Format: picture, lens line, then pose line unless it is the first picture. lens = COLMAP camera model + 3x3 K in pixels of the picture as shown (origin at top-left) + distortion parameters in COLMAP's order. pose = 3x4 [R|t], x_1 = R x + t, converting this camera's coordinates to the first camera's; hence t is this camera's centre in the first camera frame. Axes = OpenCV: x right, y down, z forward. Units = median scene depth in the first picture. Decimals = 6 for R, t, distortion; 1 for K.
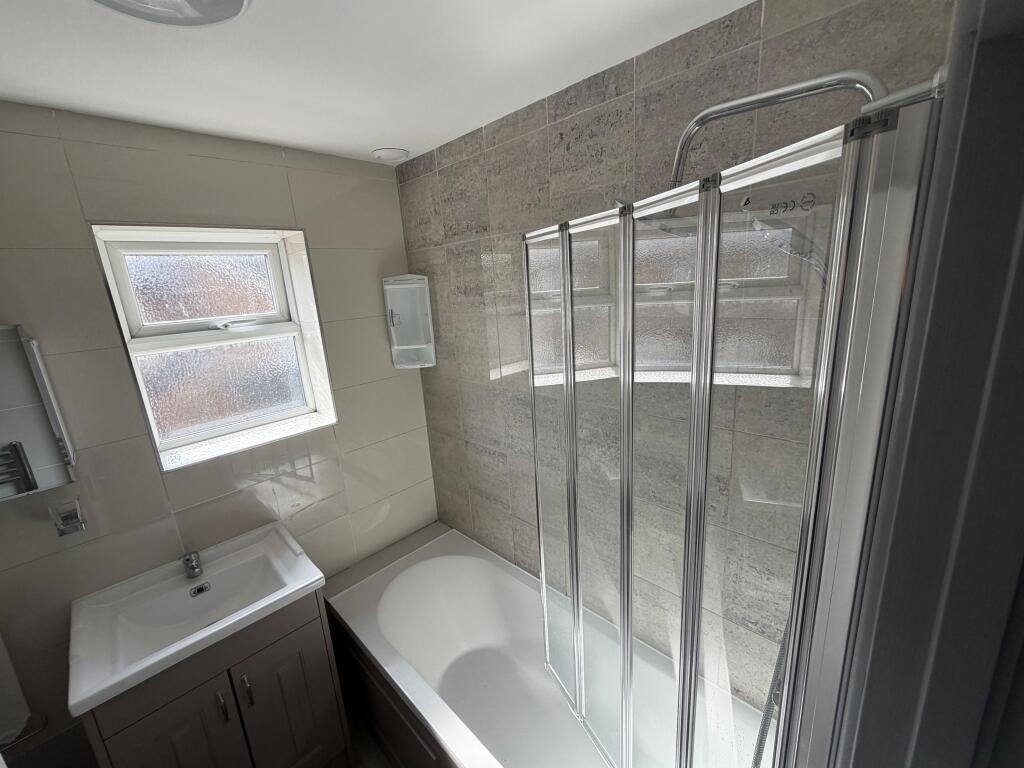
lens RADIAL K [[407.8, 0, 512.5], [0, 407.8, 382.7], [0, 0, 1]] dist [0.001614, -0.000483]
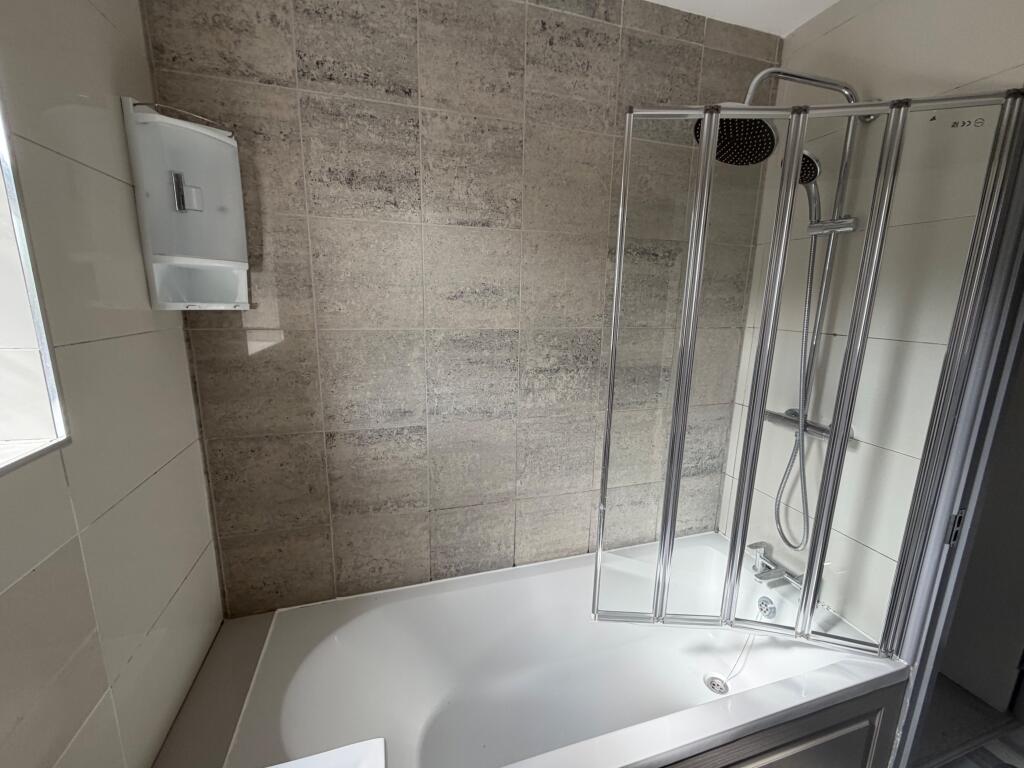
lens RADIAL K [[407.8, 0, 509.4], [0, 407.8, 380.8], [0, 0, 1]] dist [0.001614, -0.000483]
pose [[0.485920, -0.103299, 0.867878, -0.631720], [0.159327, 0.986822, 0.028249, 0.113318], [-0.859358, 0.124549, 0.495974, 0.568277]]
